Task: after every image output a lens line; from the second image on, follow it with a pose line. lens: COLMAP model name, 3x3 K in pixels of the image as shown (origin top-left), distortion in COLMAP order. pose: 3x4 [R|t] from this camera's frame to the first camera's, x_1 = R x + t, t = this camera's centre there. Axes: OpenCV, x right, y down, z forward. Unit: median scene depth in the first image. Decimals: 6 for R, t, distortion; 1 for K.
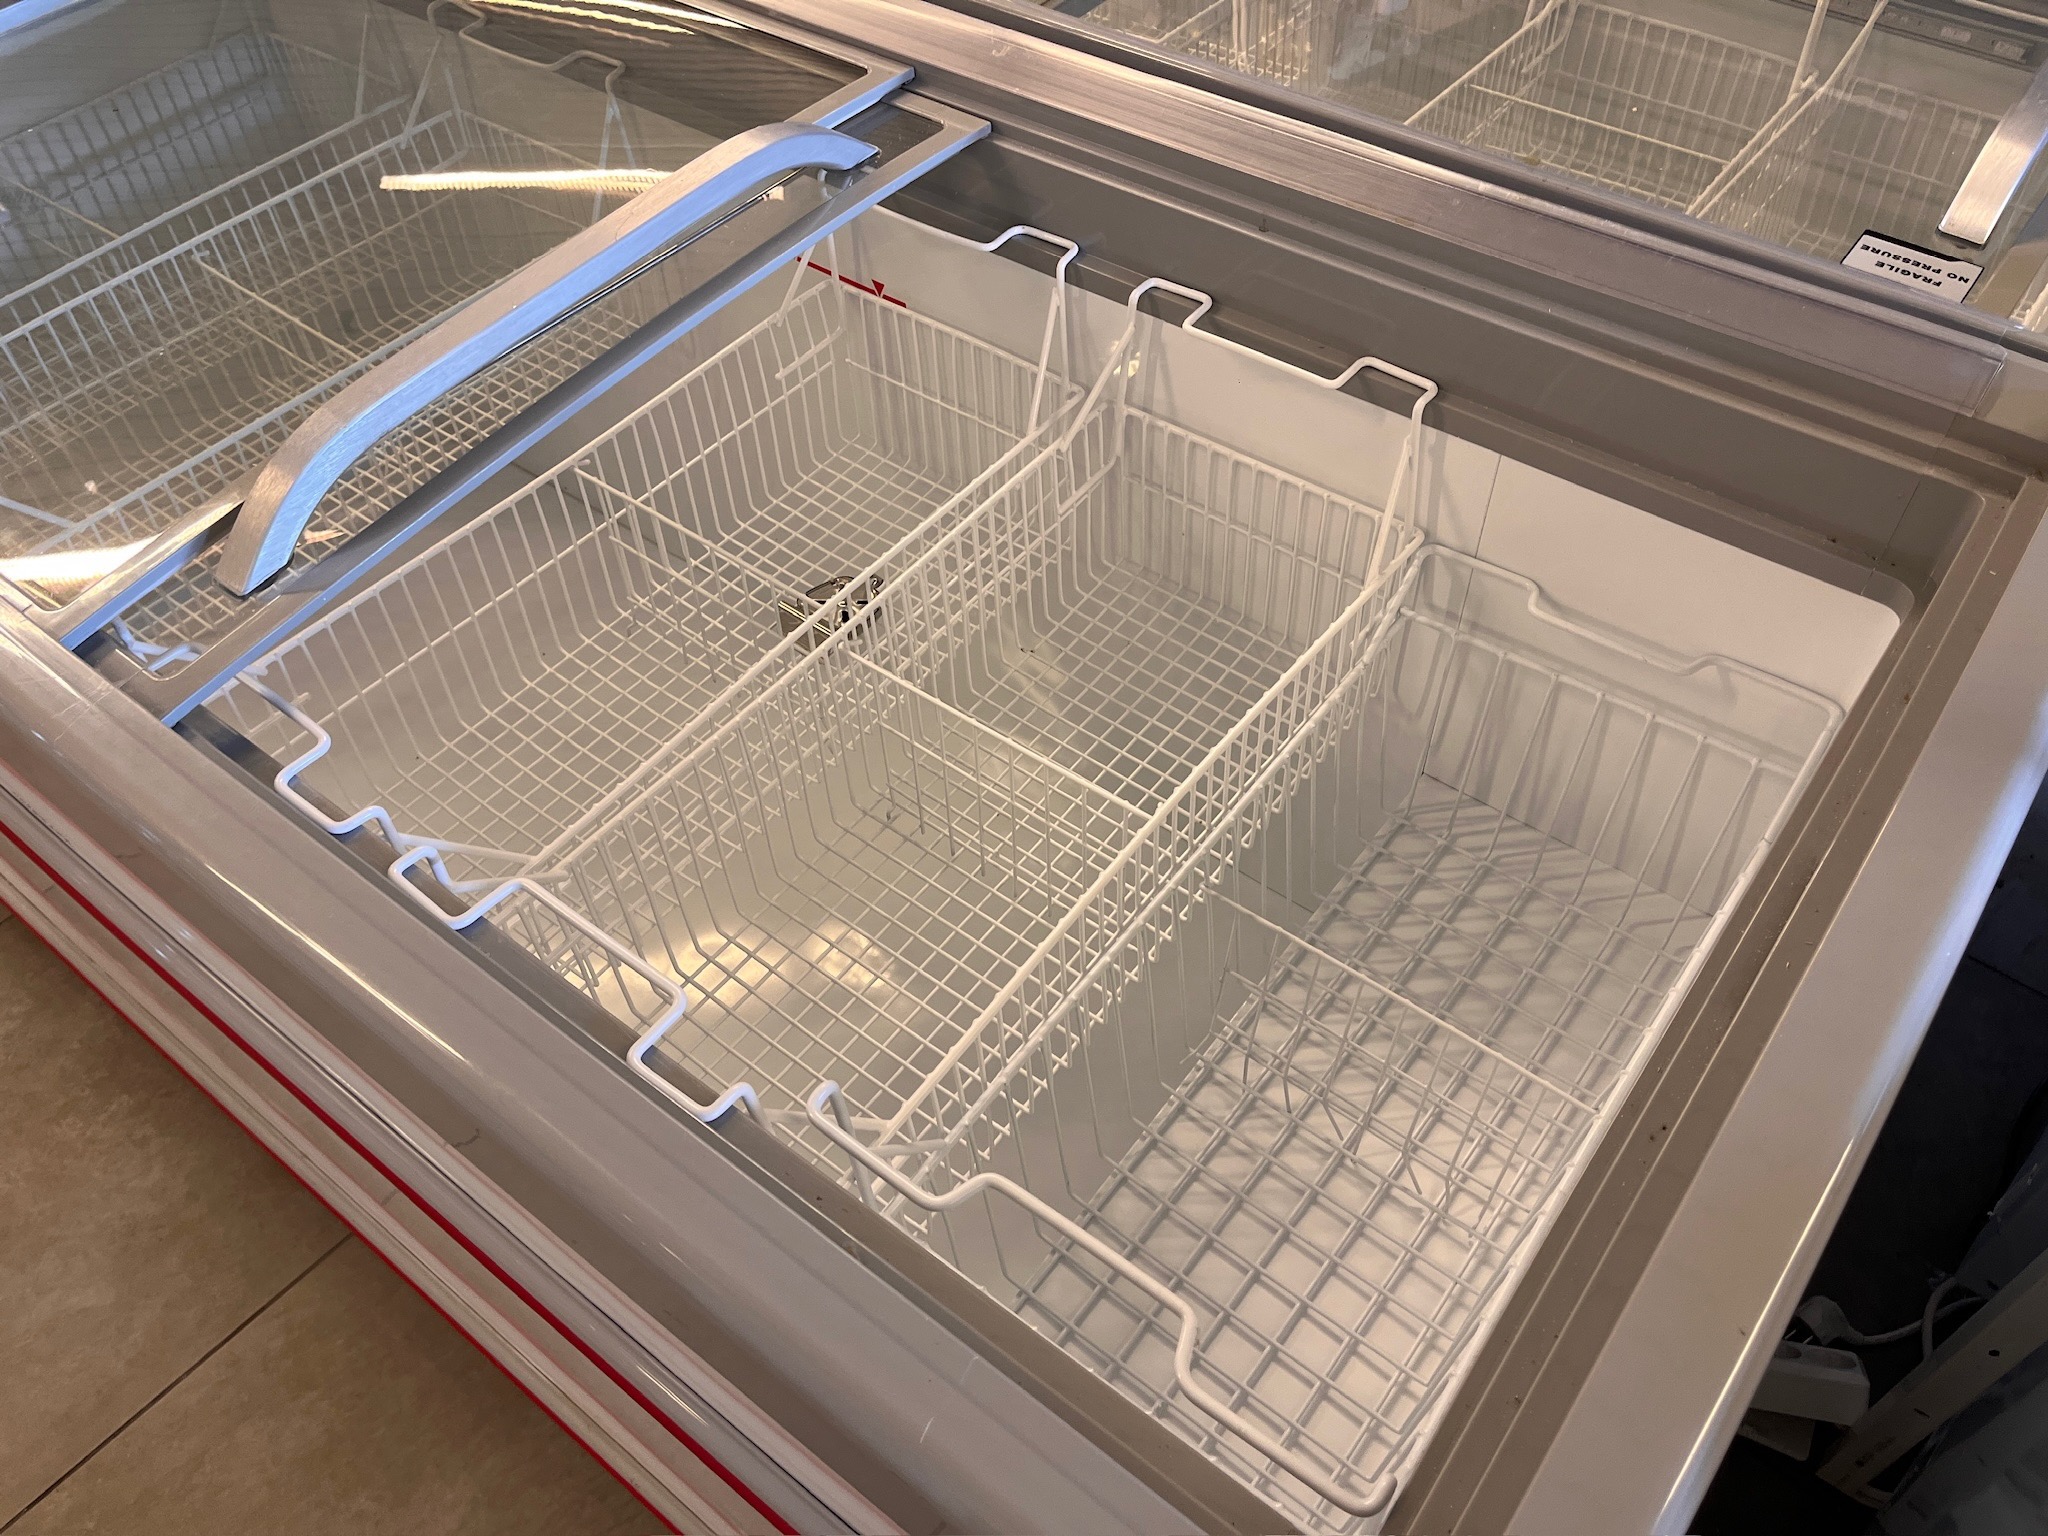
lens RADIAL K [[1564.0, 0, 1031.5], [0, 1564.0, 799.5], [0, 0, 1]] dist [0.061480, -0.094826]
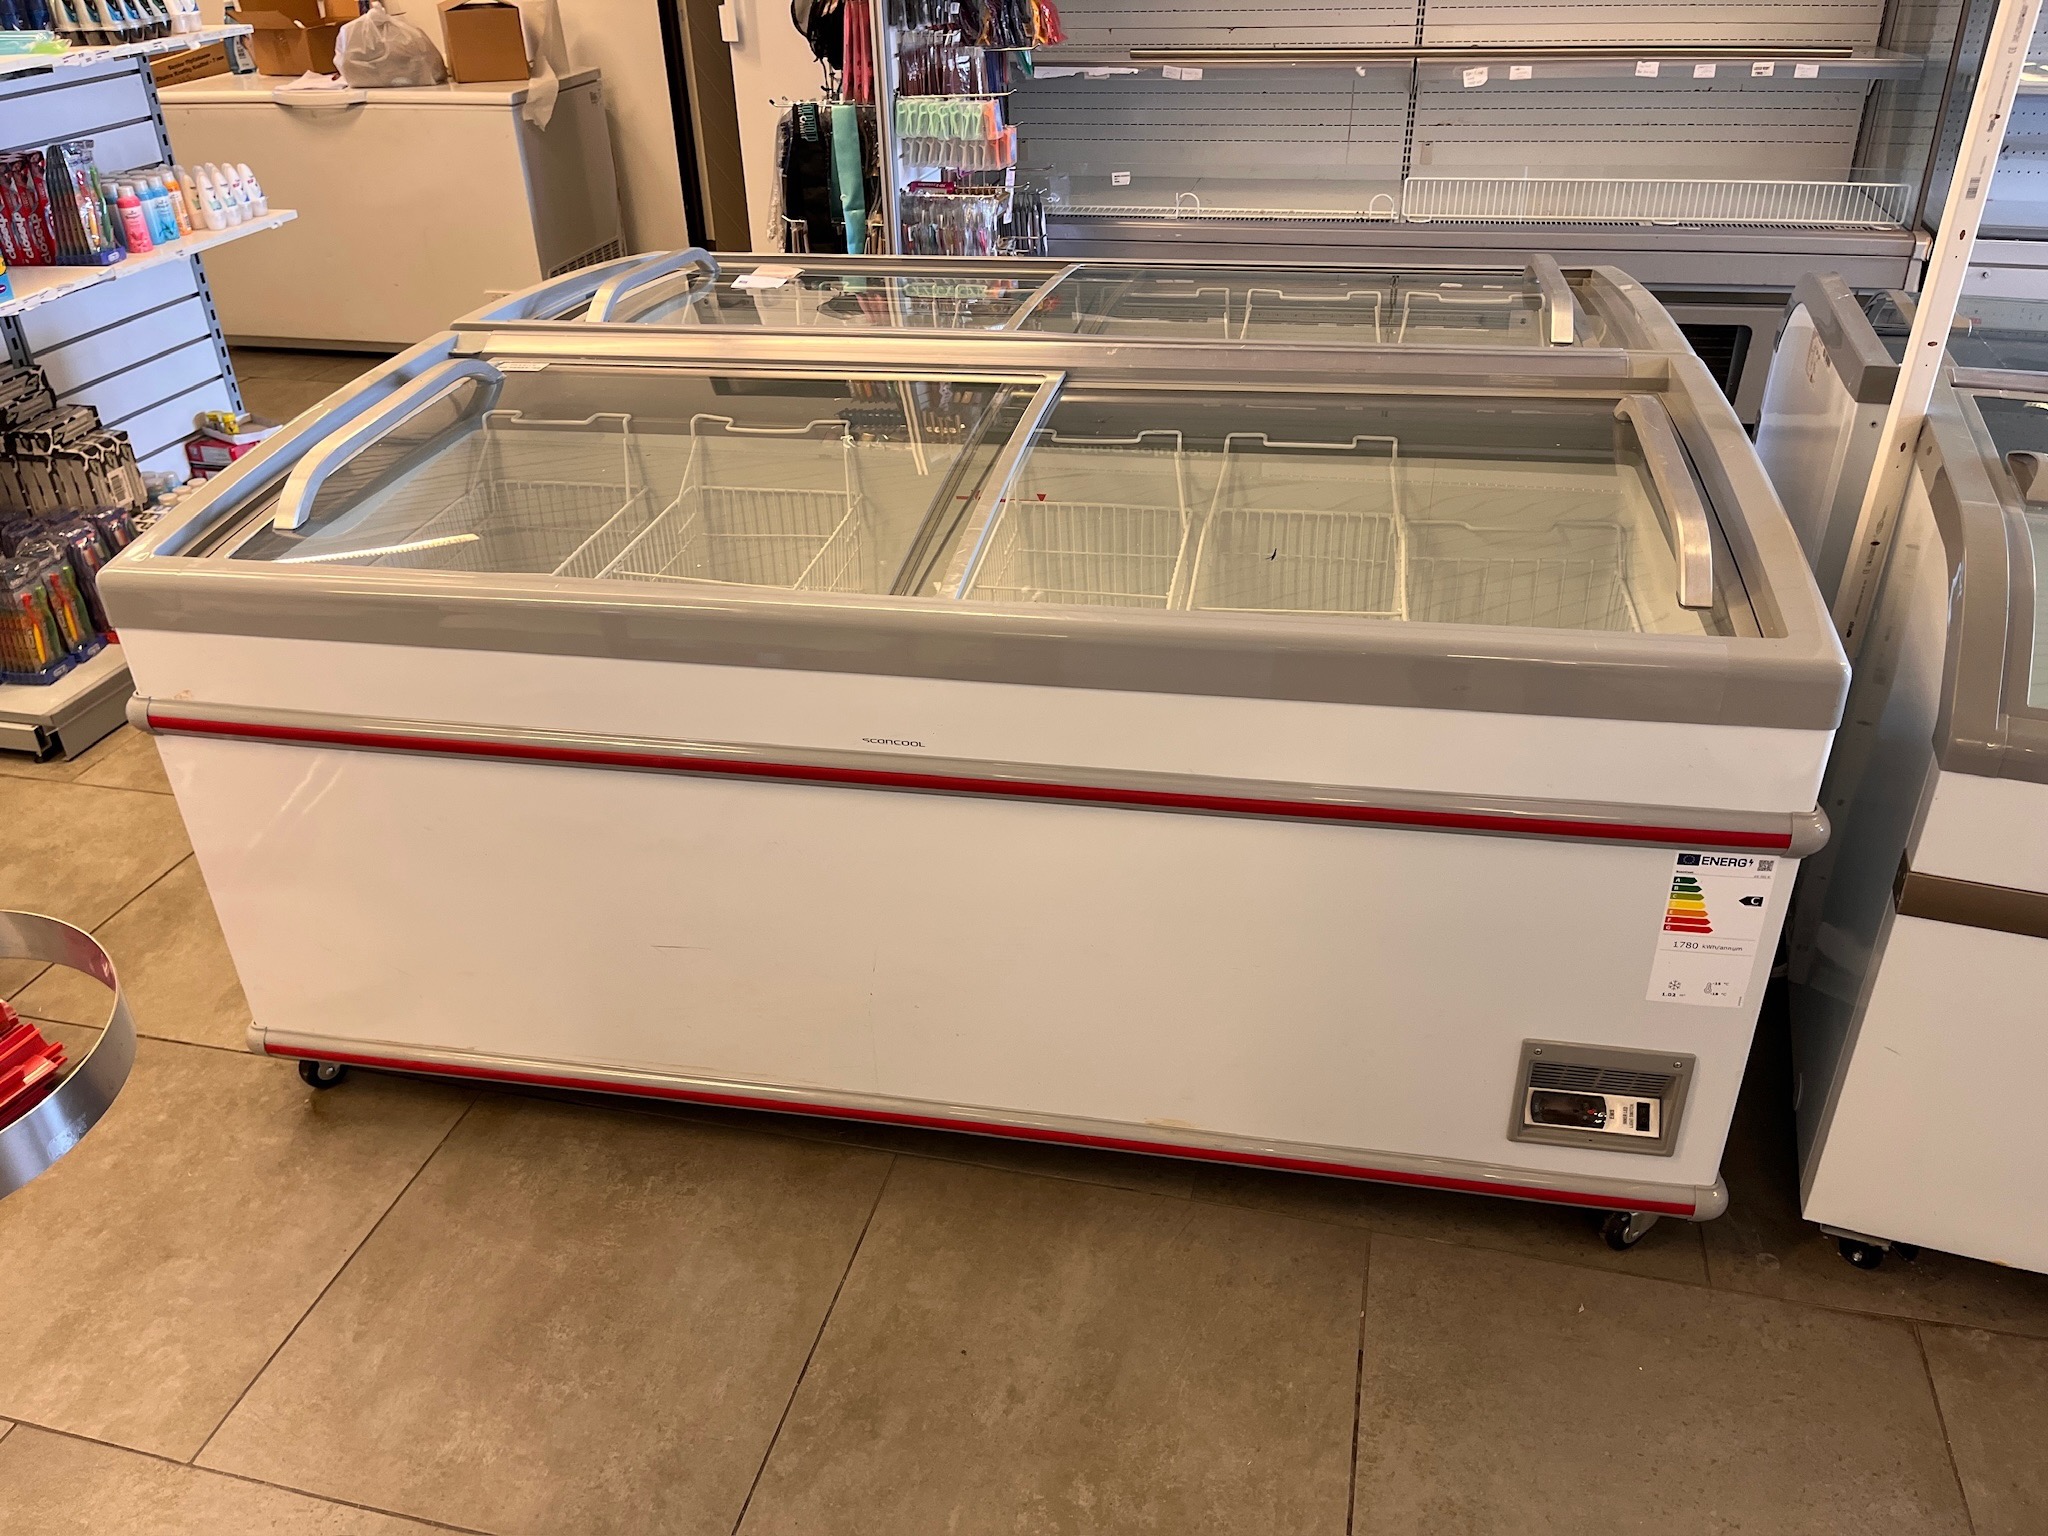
lens RADIAL K [[1564.0, 0, 1031.5], [0, 1564.0, 799.5], [0, 0, 1]] dist [0.061480, -0.094826]
pose [[0.890578, -0.238617, 0.387211, -0.953186], [0.351170, 0.901770, -0.251972, 0.454073], [-0.289050, 0.360378, 0.886892, -0.466341]]
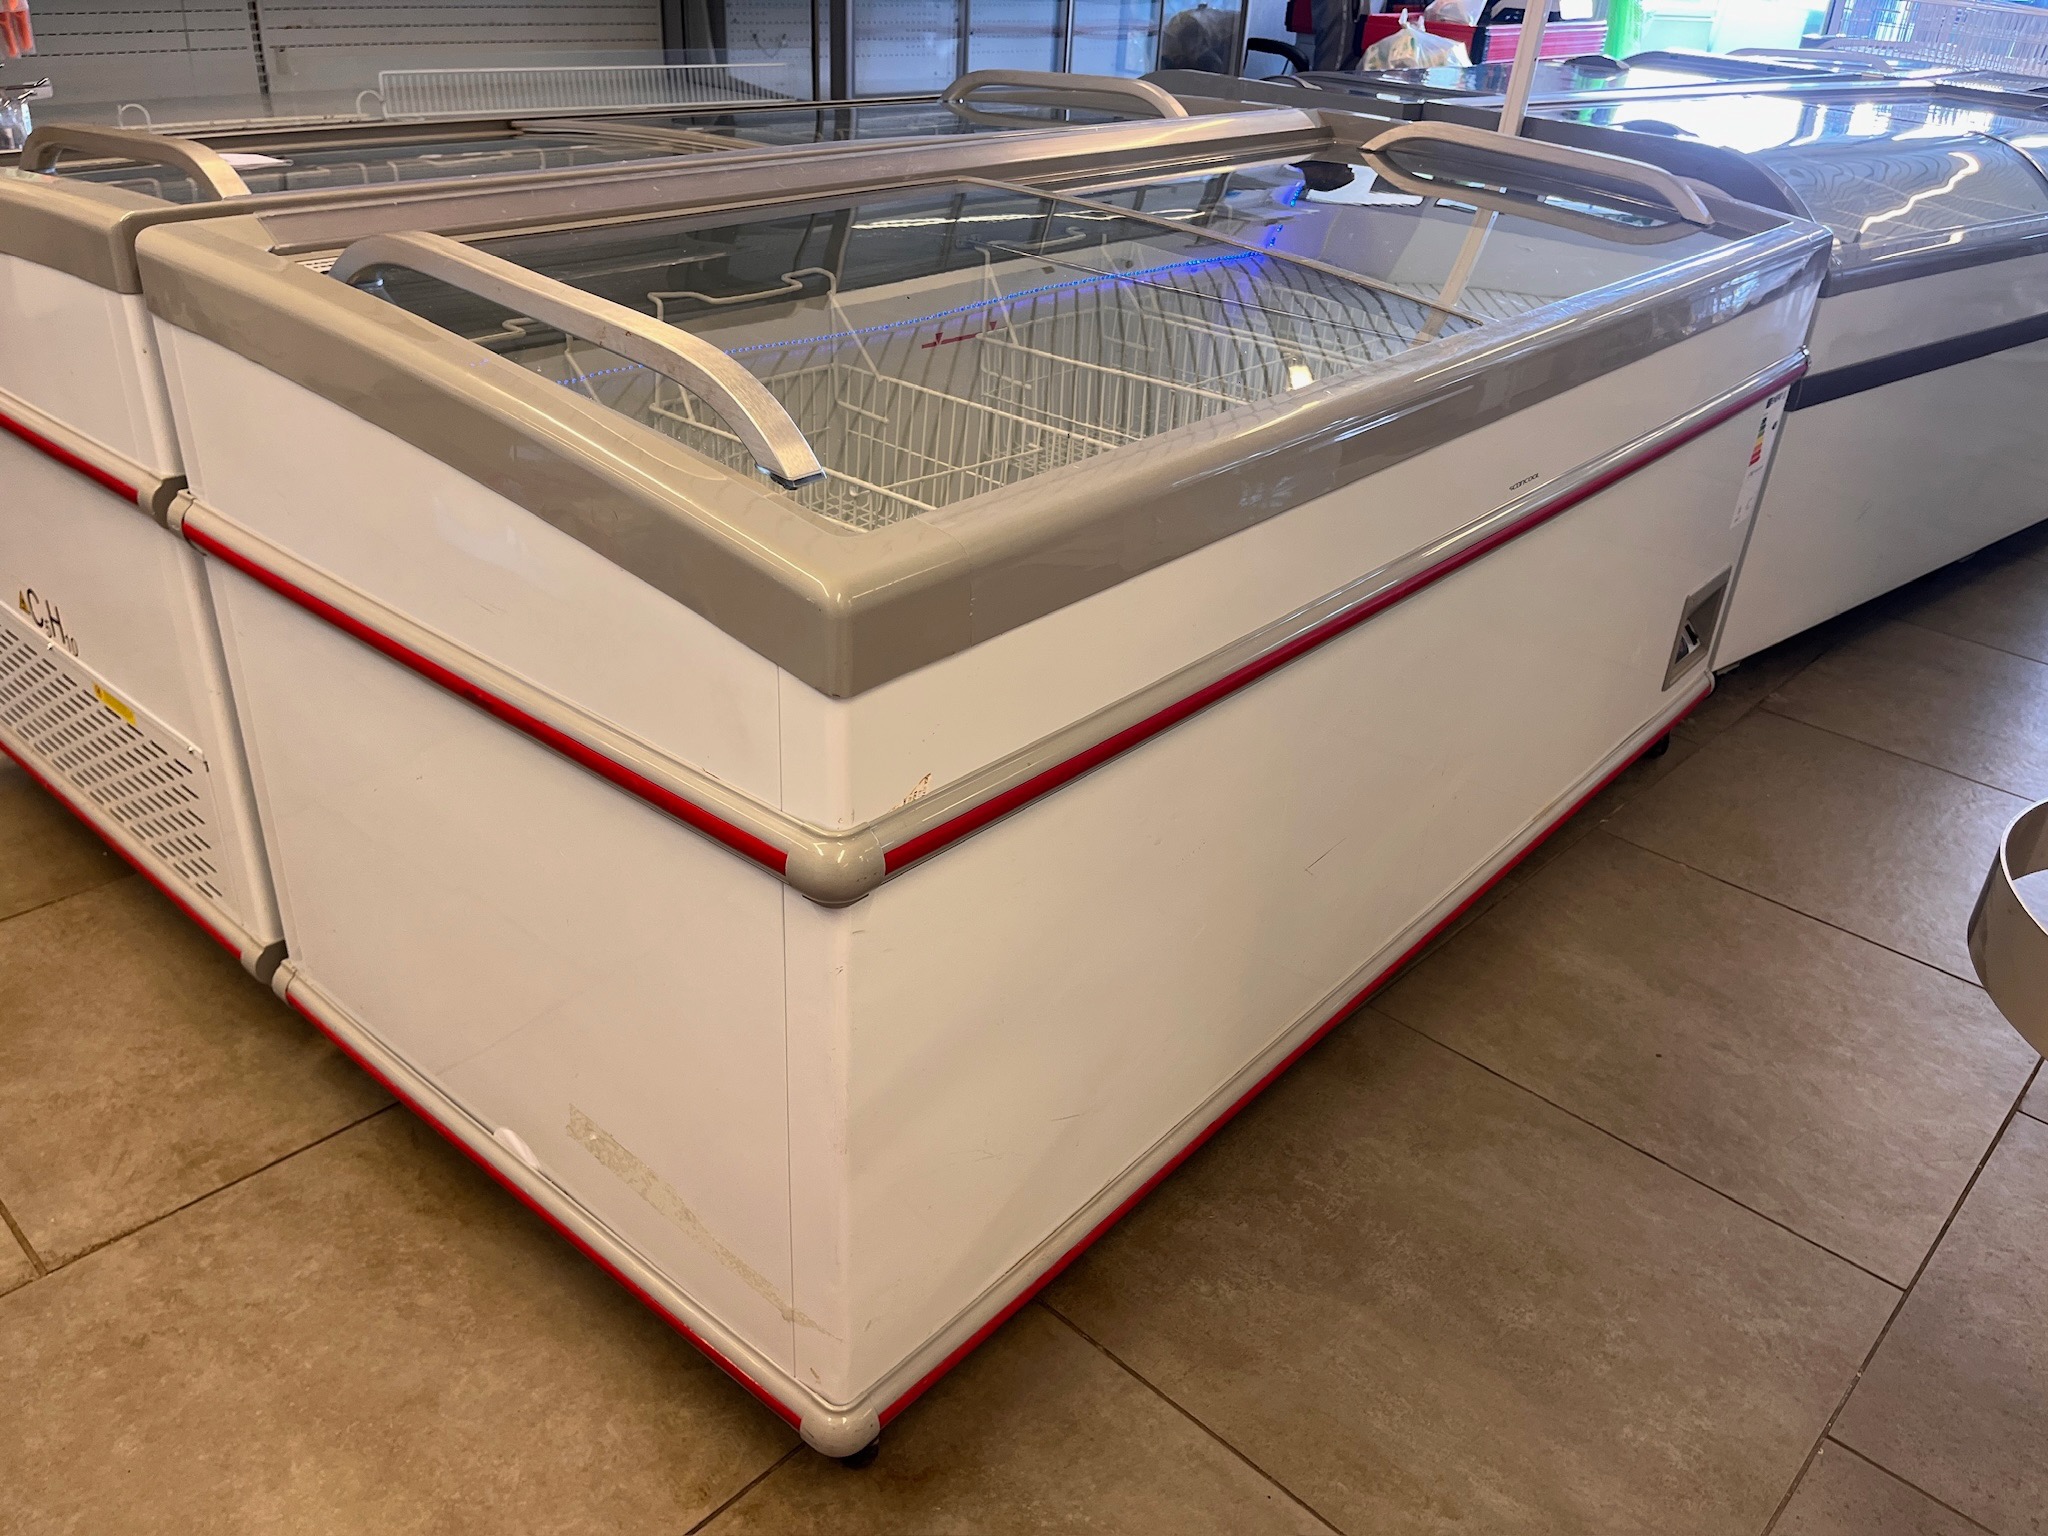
lens RADIAL K [[1564.0, 0, 1031.5], [0, 1564.0, 799.5], [0, 0, 1]] dist [0.061480, -0.094826]
pose [[0.031283, -0.475059, 0.879398, -1.786594], [0.720388, 0.620617, 0.309637, -0.527429], [-0.692865, 0.623822, 0.361642, 0.779483]]
